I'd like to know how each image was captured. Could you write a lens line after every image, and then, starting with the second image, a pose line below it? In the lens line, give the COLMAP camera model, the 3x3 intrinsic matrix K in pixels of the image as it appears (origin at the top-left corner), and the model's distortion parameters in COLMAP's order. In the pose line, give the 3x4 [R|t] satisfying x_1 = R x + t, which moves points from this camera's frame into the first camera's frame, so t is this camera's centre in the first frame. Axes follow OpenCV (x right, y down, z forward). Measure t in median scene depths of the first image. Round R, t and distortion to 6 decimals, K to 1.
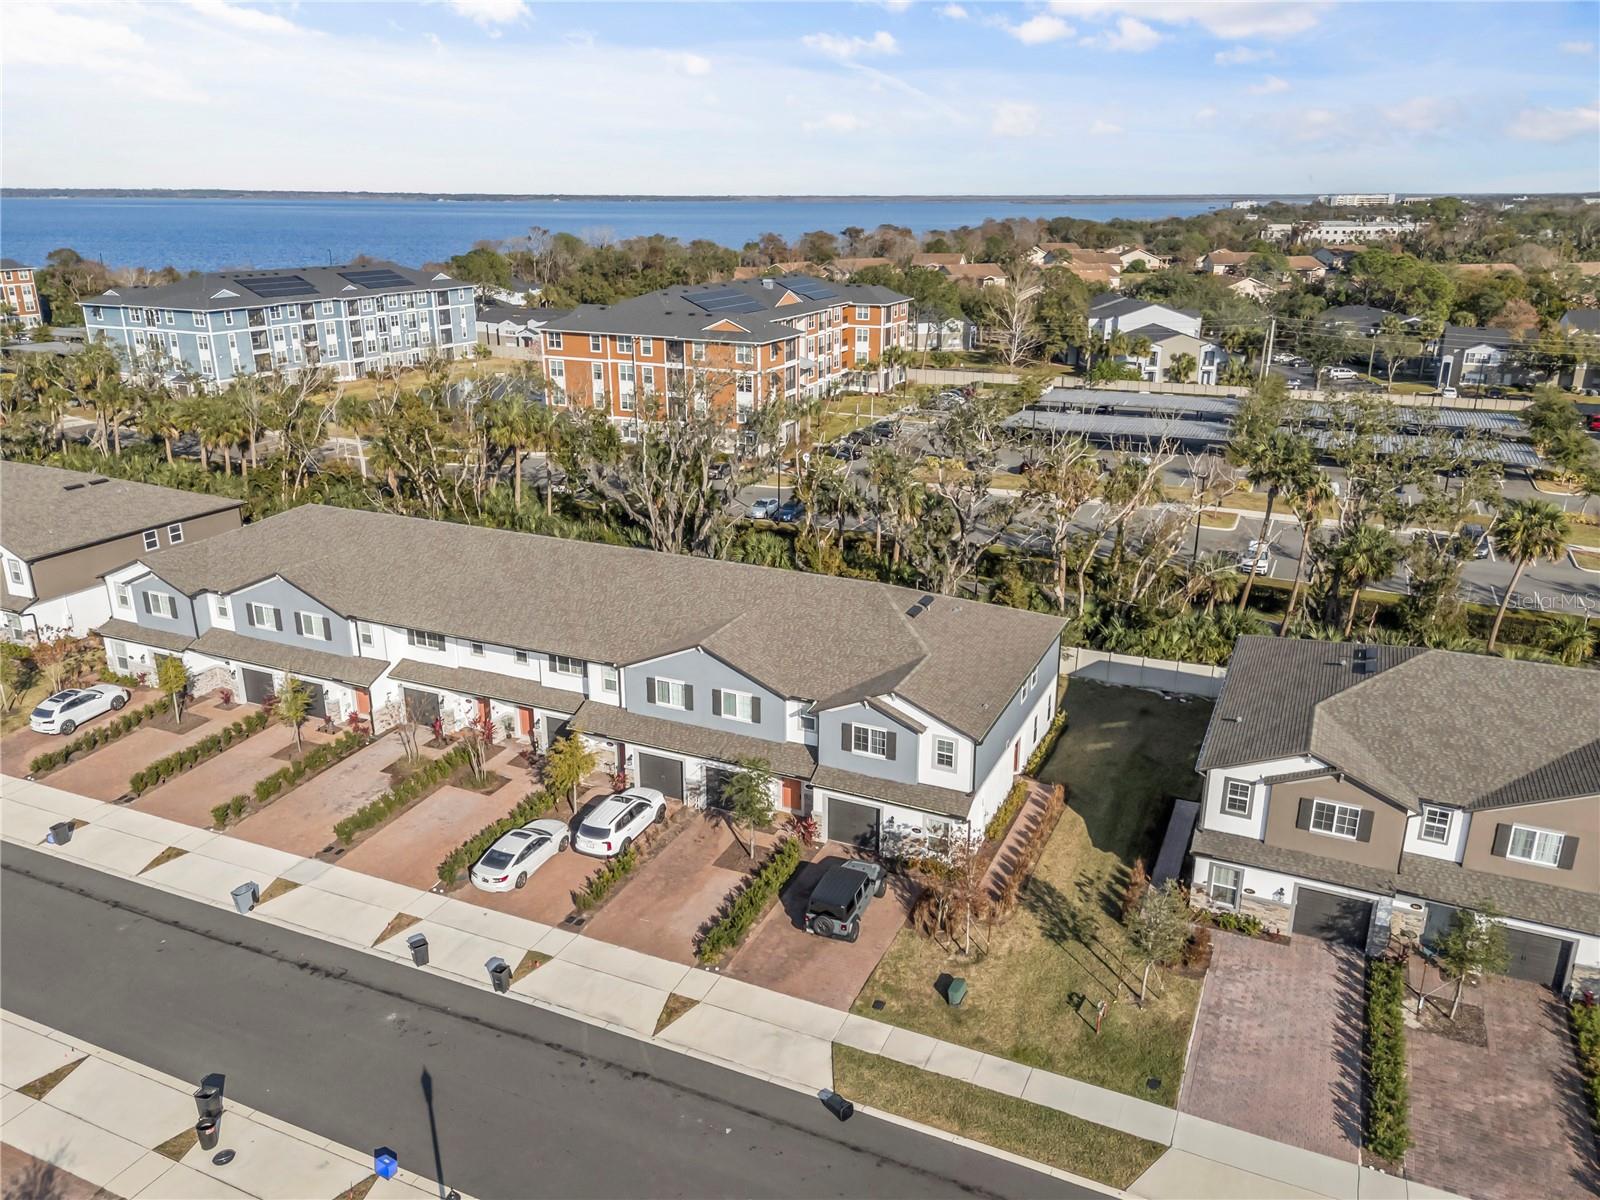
lens RADIAL K [[1182.7, 0, 800.0], [0, 1182.7, 600.0], [0, 0, 1]] dist [0.095478, -0.107613]
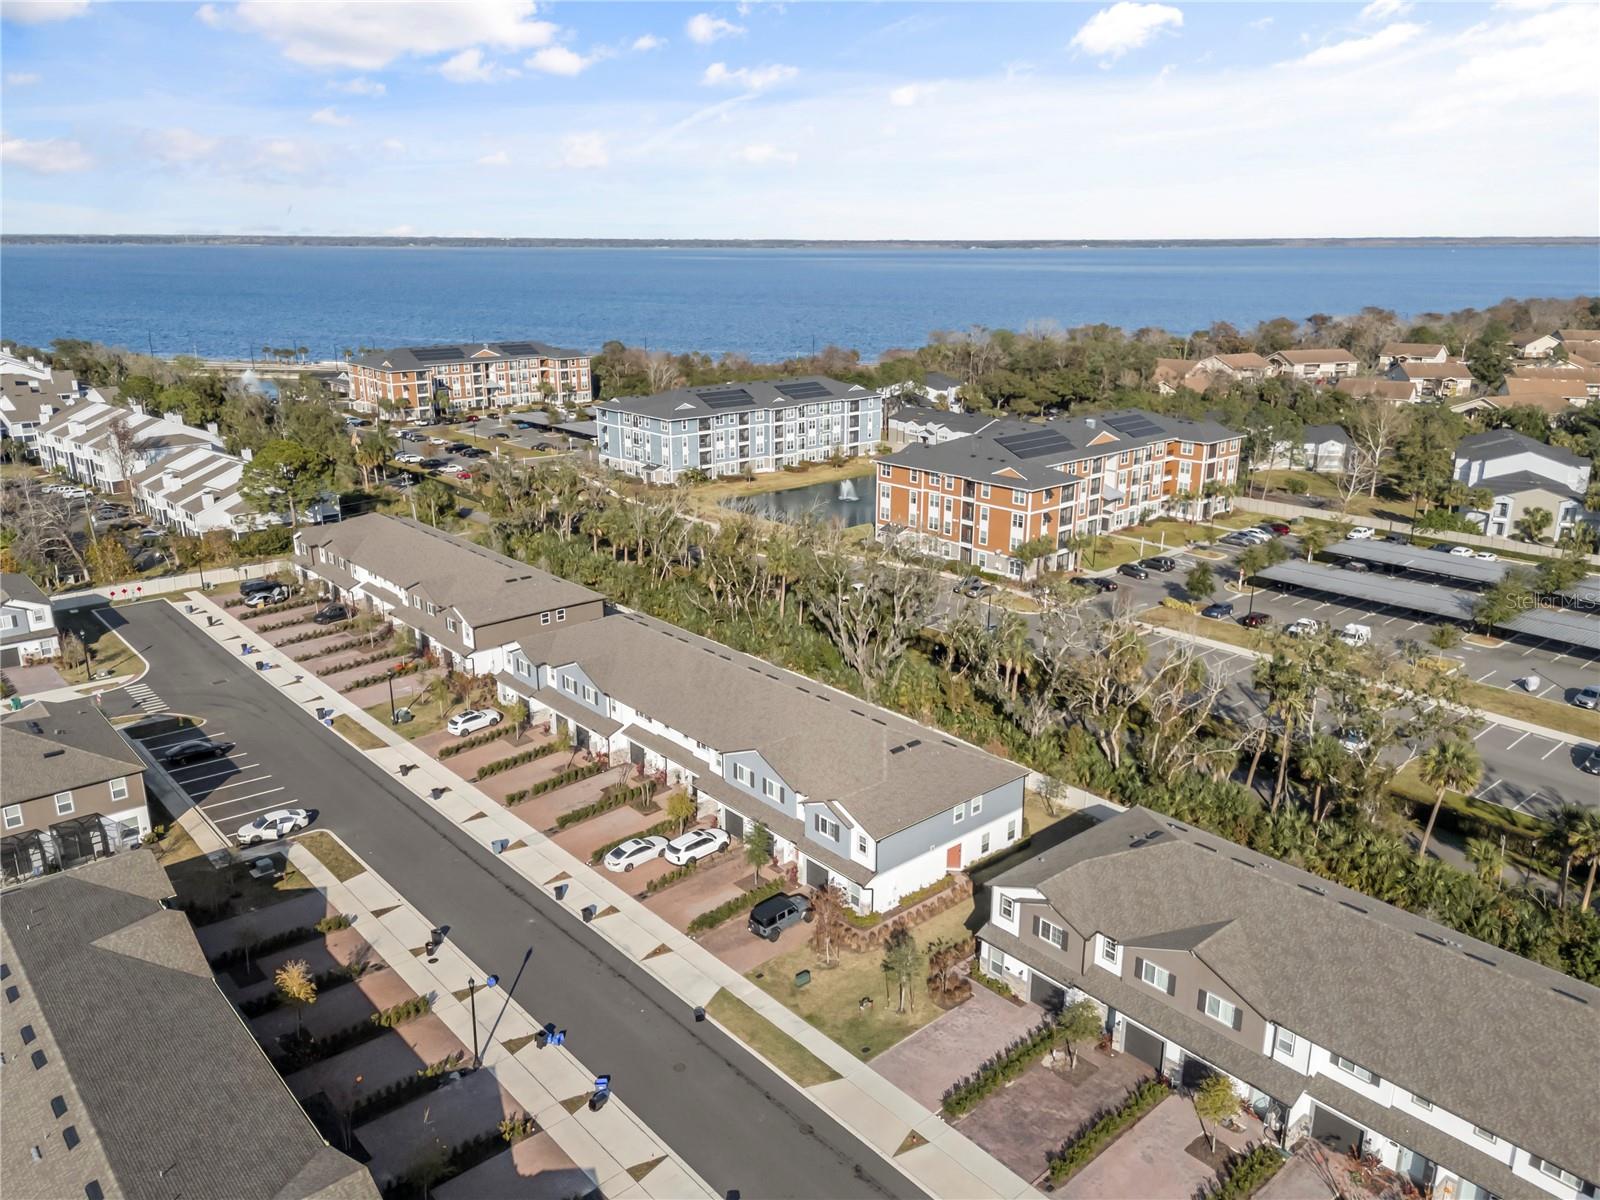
lens RADIAL K [[1182.7, 0, 800.0], [0, 1182.7, 600.0], [0, 0, 1]] dist [0.095478, -0.107613]
pose [[0.913394, 0.118322, -0.389501, 0.504269], [-0.131095, 0.991350, -0.006271, -0.142154], [0.385389, 0.056790, 0.921005, -0.430644]]
